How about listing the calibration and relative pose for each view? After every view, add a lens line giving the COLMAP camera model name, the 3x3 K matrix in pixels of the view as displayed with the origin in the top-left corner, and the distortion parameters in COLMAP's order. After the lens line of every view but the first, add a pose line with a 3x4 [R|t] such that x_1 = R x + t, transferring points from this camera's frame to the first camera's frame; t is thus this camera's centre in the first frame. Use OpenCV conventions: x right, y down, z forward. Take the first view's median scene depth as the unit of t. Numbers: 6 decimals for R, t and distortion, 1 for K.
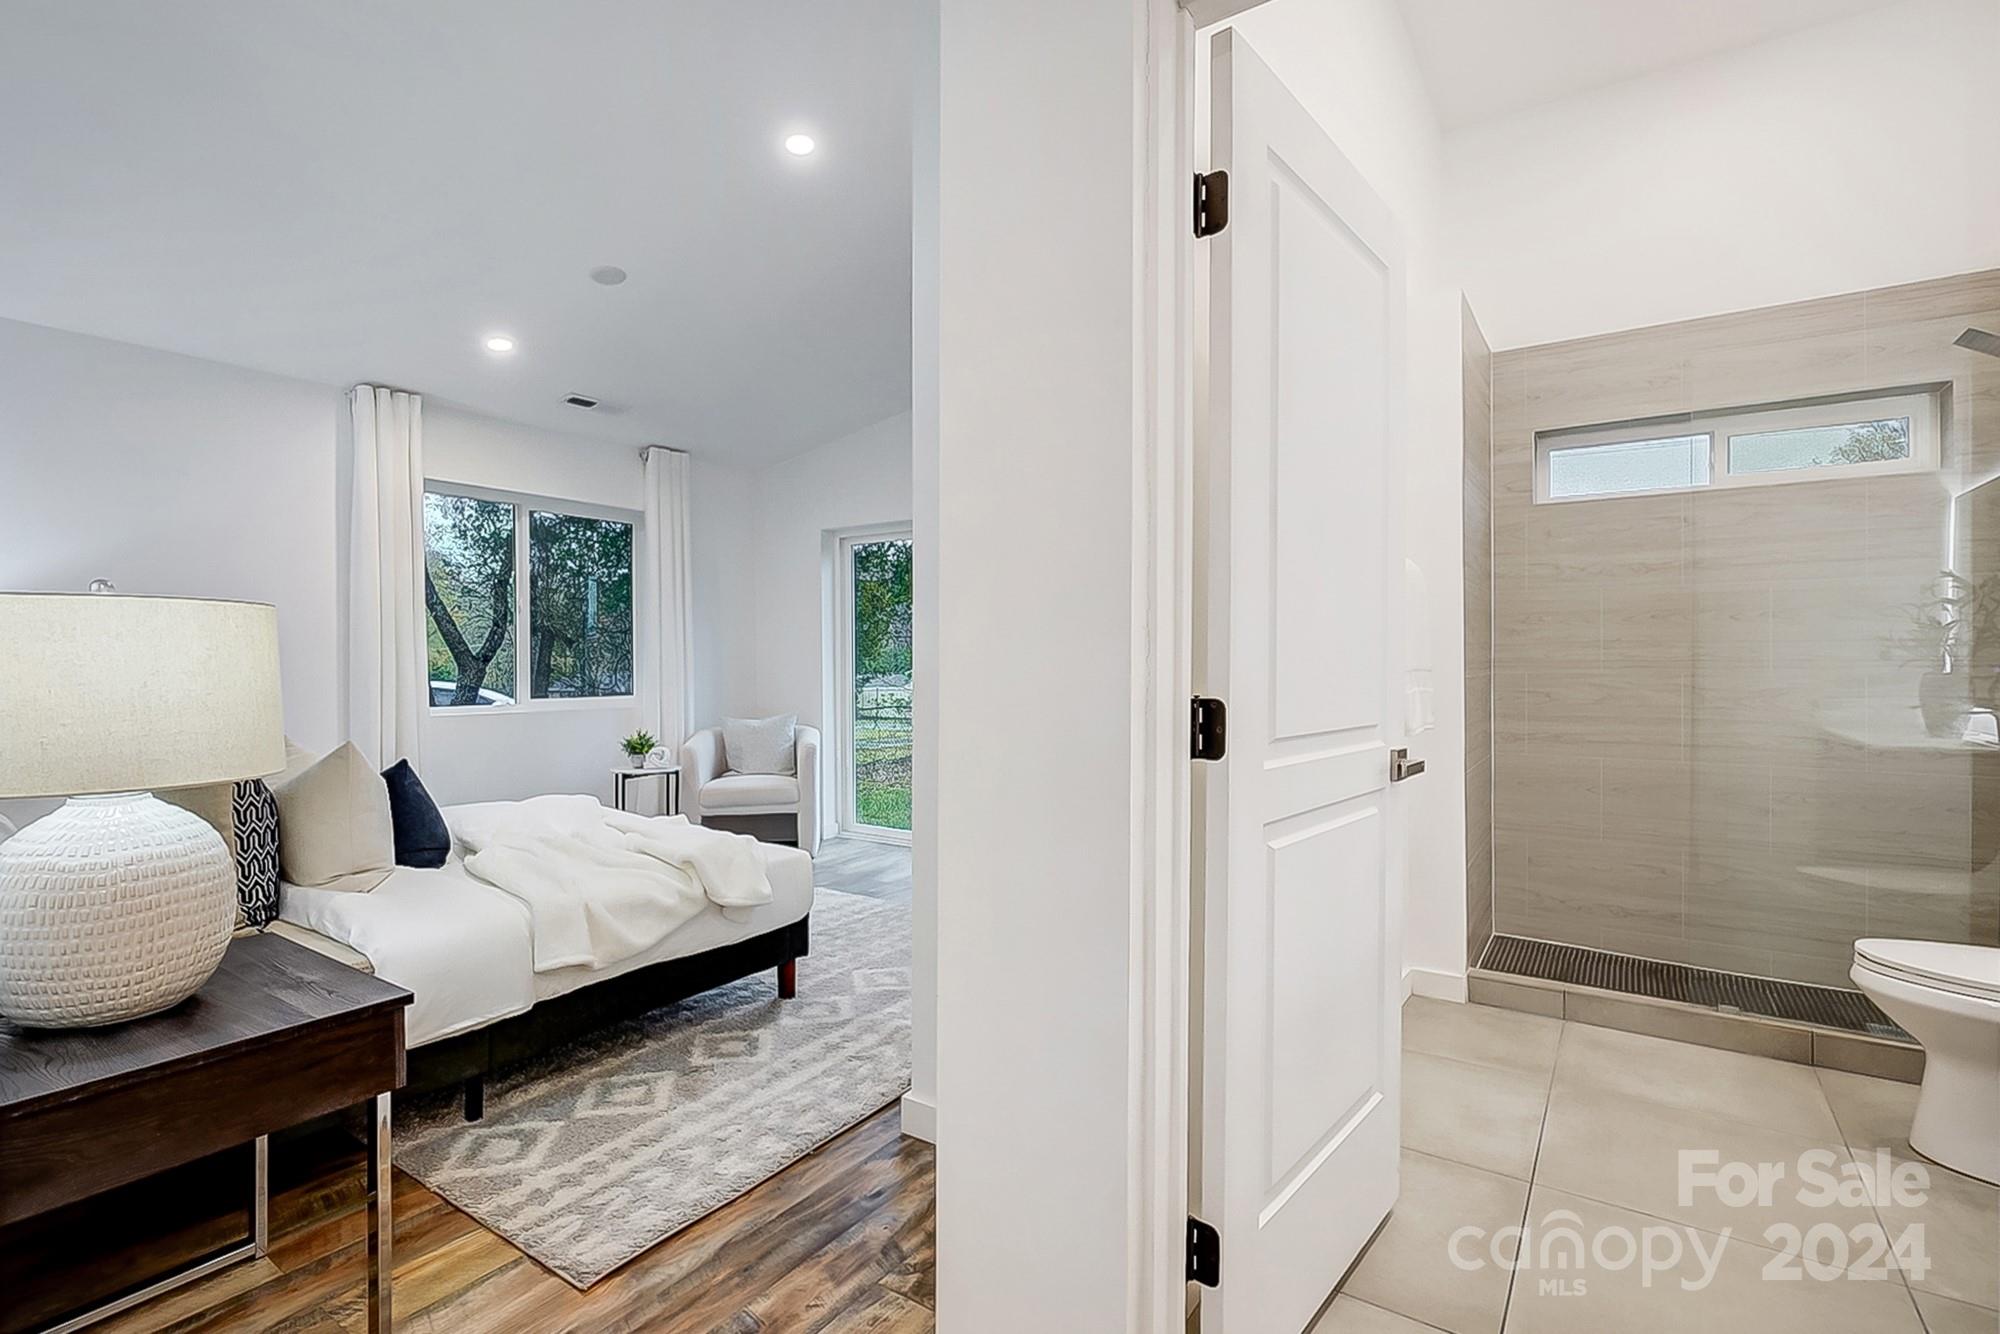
lens RADIAL K [[927.1, 0, 998.4], [0, 927.1, 644.0], [0, 0, 1]] dist [-0.002150, -0.000308]
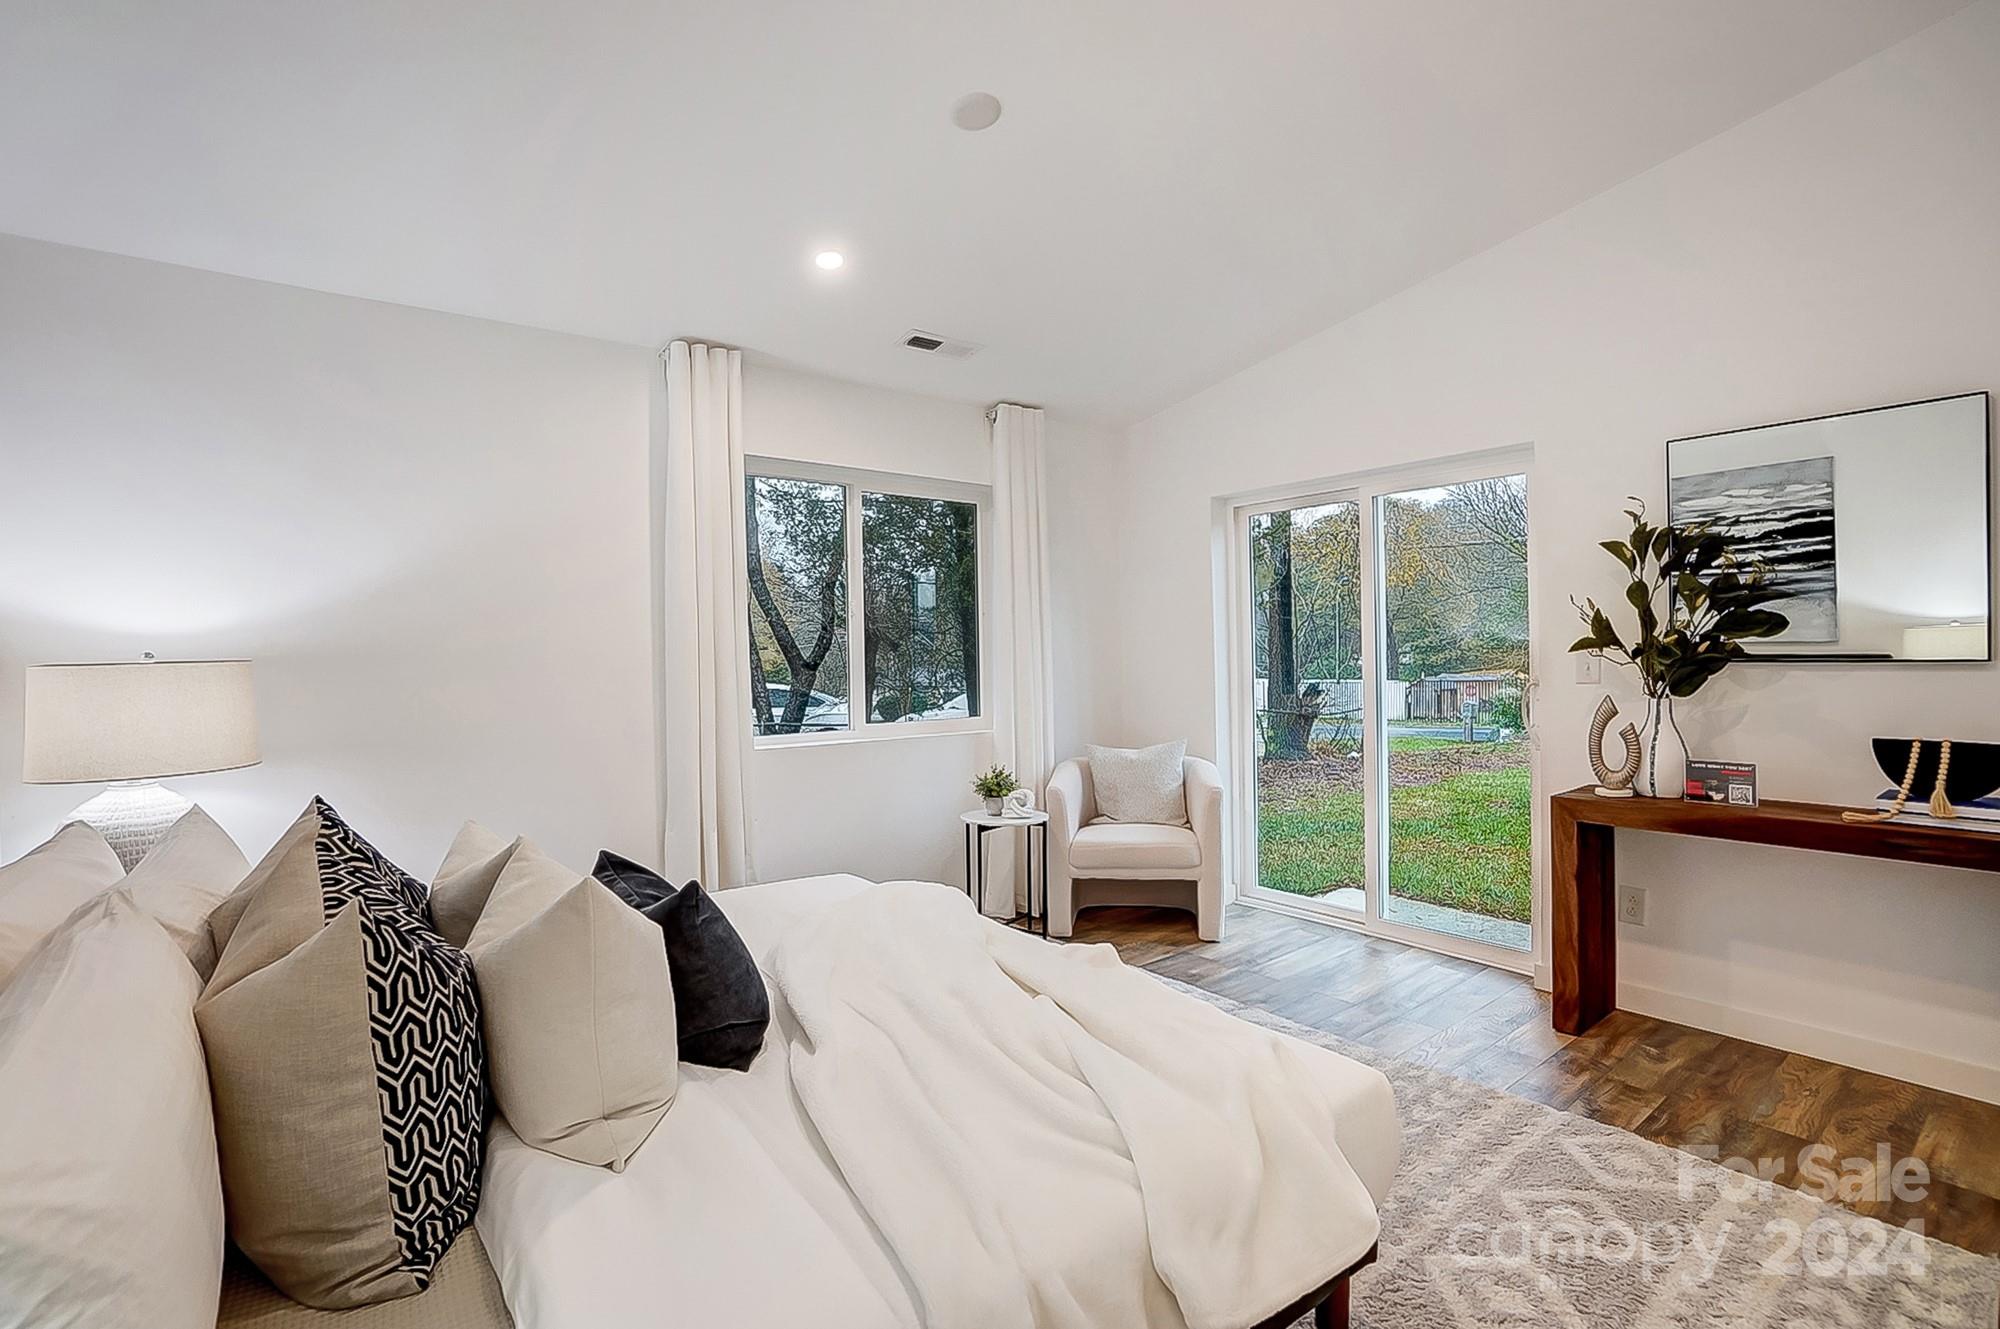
lens RADIAL K [[907.6, 0, 998.9], [0, 907.6, 612.5], [0, 0, 1]] dist [-0.057006, 0.018572]
pose [[0.953629, -0.026079, -0.299852, -0.142657], [0.017952, 0.999394, -0.029825, -0.011333], [0.300448, 0.023059, 0.953519, 0.256889]]
